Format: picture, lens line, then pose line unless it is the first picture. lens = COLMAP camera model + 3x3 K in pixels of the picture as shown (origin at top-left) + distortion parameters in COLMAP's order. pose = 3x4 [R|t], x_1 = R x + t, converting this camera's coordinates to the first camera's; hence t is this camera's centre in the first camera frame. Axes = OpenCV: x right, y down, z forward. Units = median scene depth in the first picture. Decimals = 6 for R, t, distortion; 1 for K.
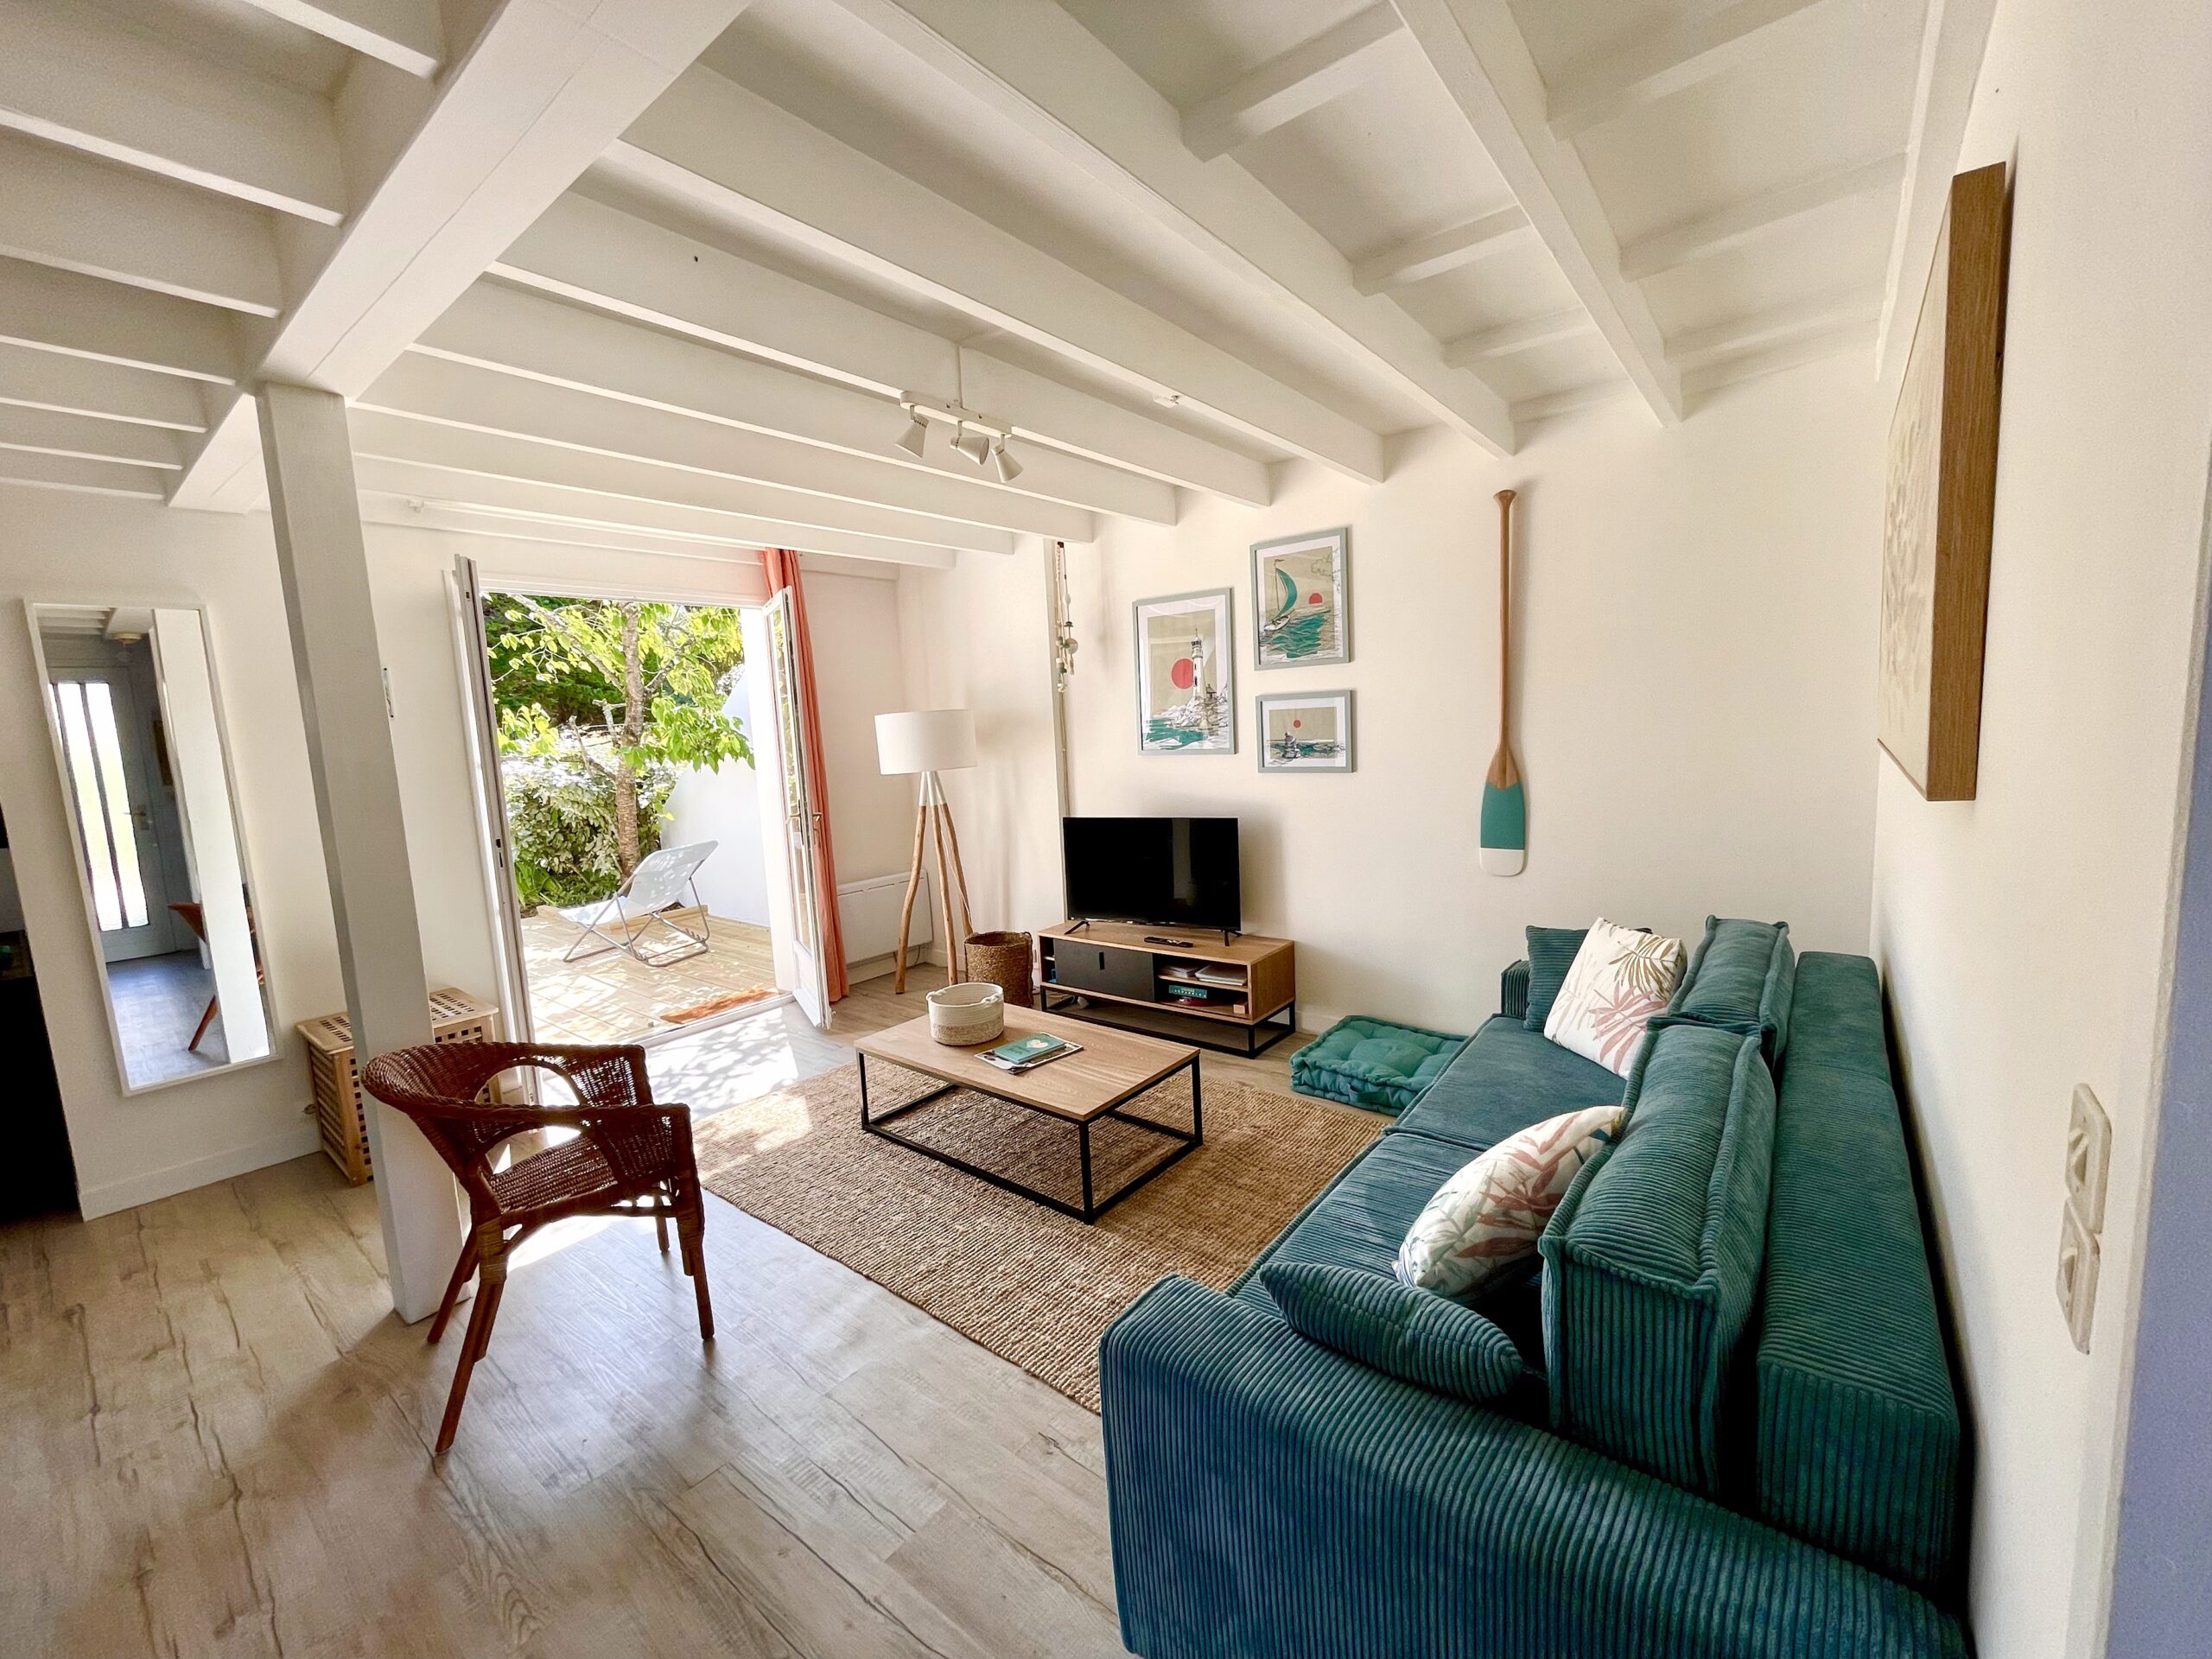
lens RADIAL K [[899.1, 0, 1106.0], [0, 899.1, 829.5], [0, 0, 1]] dist [-0.001330, -0.000232]
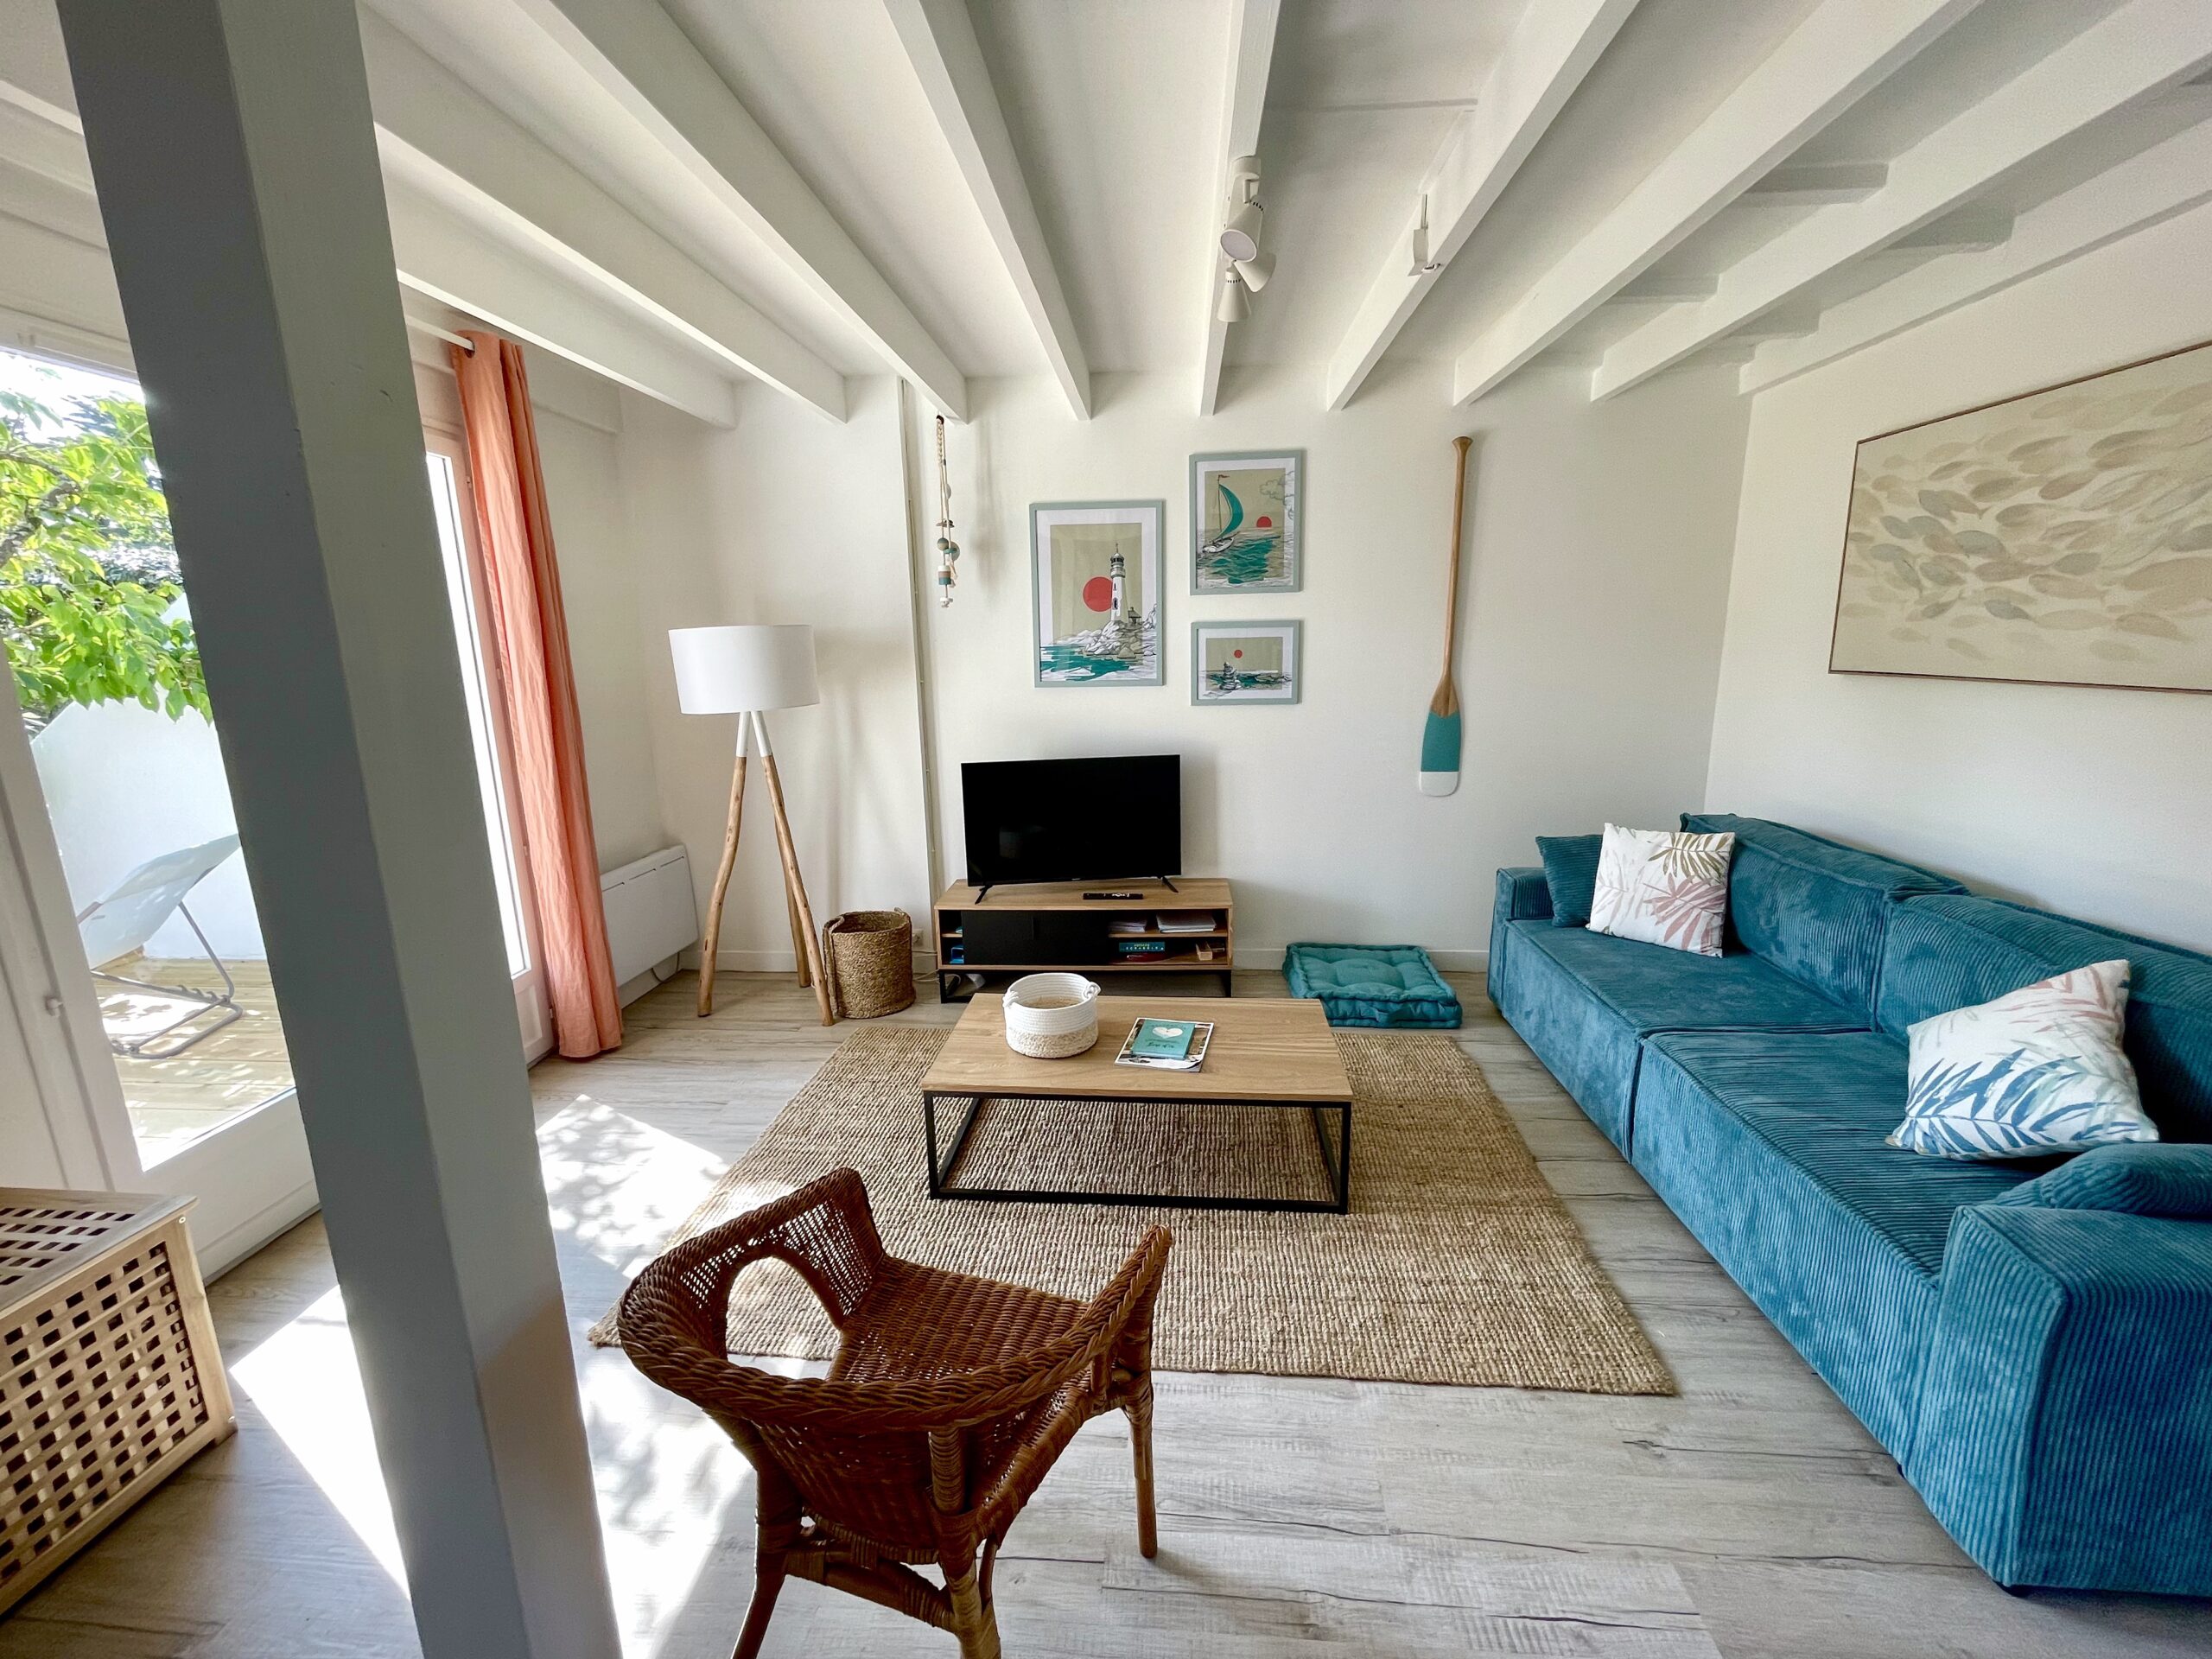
lens RADIAL K [[899.1, 0, 1106.0], [0, 899.1, 829.5], [0, 0, 1]] dist [-0.001330, -0.000232]
pose [[0.824733, -0.085709, 0.558990, -0.448467], [0.049070, 0.995566, 0.080249, -0.014226], [-0.563389, -0.038754, 0.825282, 0.274263]]
